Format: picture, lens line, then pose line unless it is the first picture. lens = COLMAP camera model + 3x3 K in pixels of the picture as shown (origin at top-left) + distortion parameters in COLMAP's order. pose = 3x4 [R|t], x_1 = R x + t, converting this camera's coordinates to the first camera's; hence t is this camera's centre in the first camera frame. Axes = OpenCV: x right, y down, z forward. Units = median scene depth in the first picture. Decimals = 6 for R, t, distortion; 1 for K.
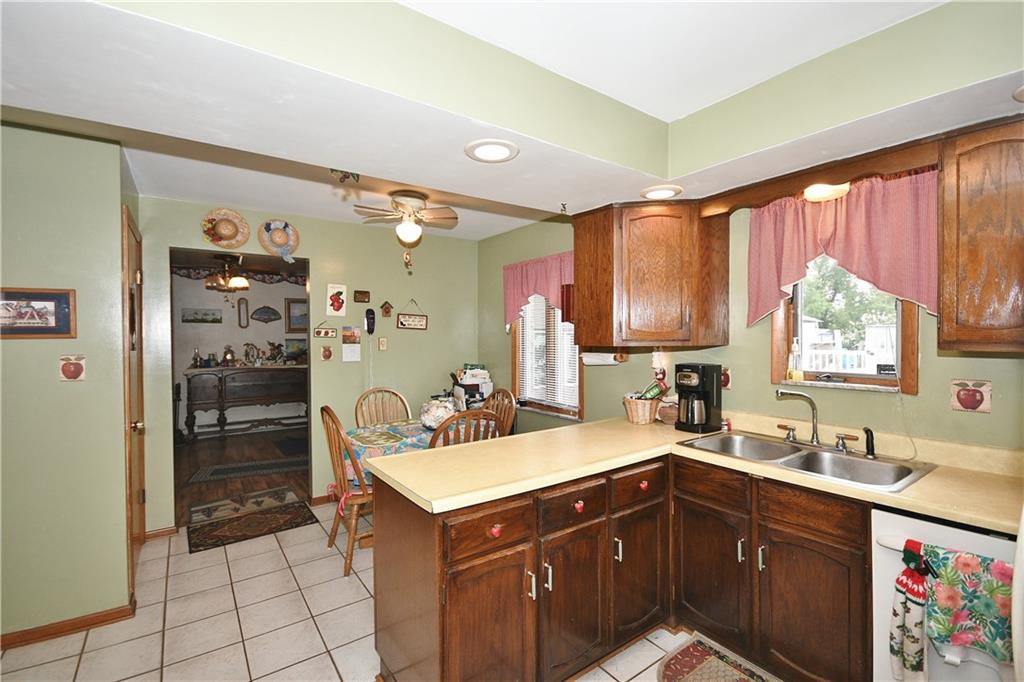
lens RADIAL K [[441.6, 0, 510.6], [0, 441.6, 342.2], [0, 0, 1]] dist [-0.008714, -0.000721]
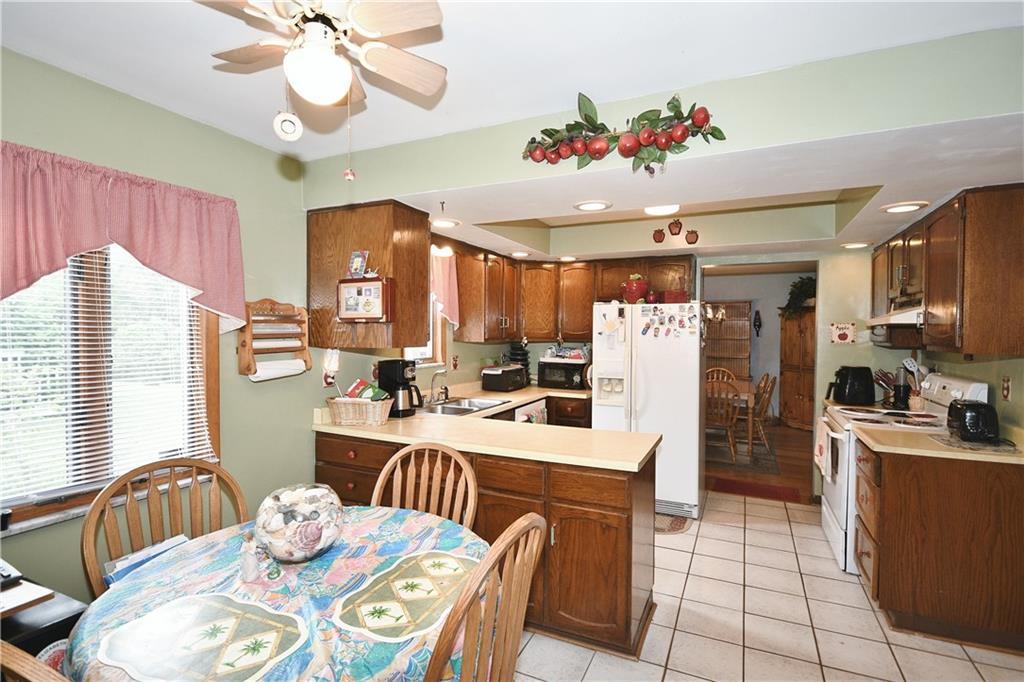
lens RADIAL K [[495.4, 0, 512.9], [0, 495.4, 342.9], [0, 0, 1]] dist [-0.006078, -0.000056]
pose [[-0.472041, -0.019374, 0.881364, -1.070803], [0.008344, 0.999616, 0.026442, -0.035930], [-0.881537, 0.019836, -0.471698, 1.593928]]
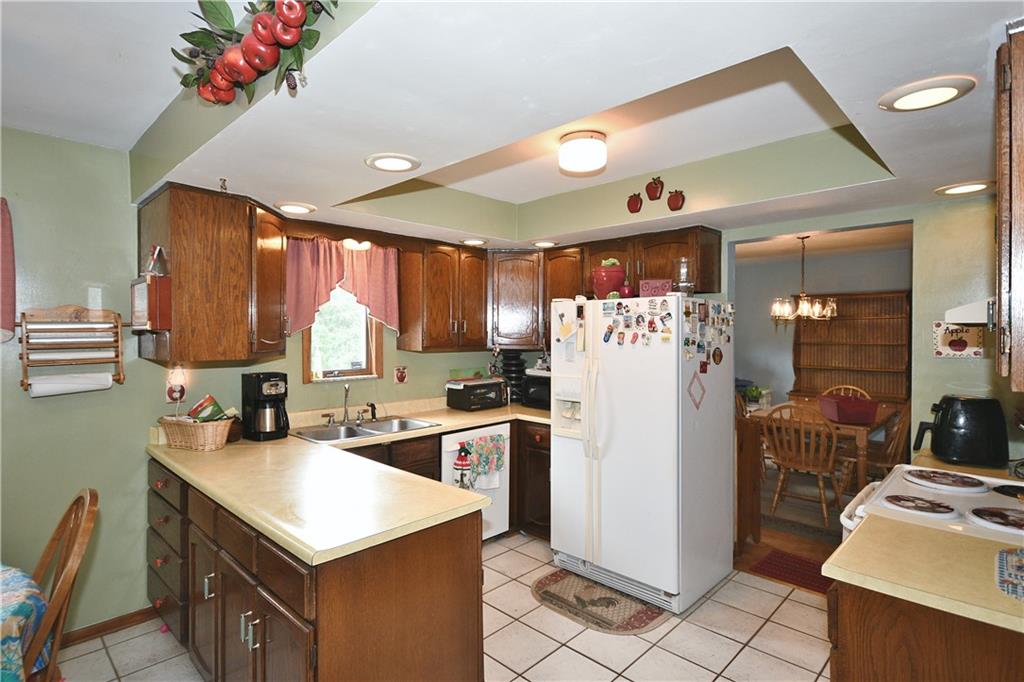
lens RADIAL K [[521.2, 0, 513.2], [0, 521.2, 337.1], [0, 0, 1]] dist [-0.001761, 0.000364]
pose [[-0.161525, -0.003503, 0.986862, -1.006656], [0.013267, 0.999896, 0.005721, -0.037985], [-0.986779, 0.014017, -0.161462, 0.734530]]
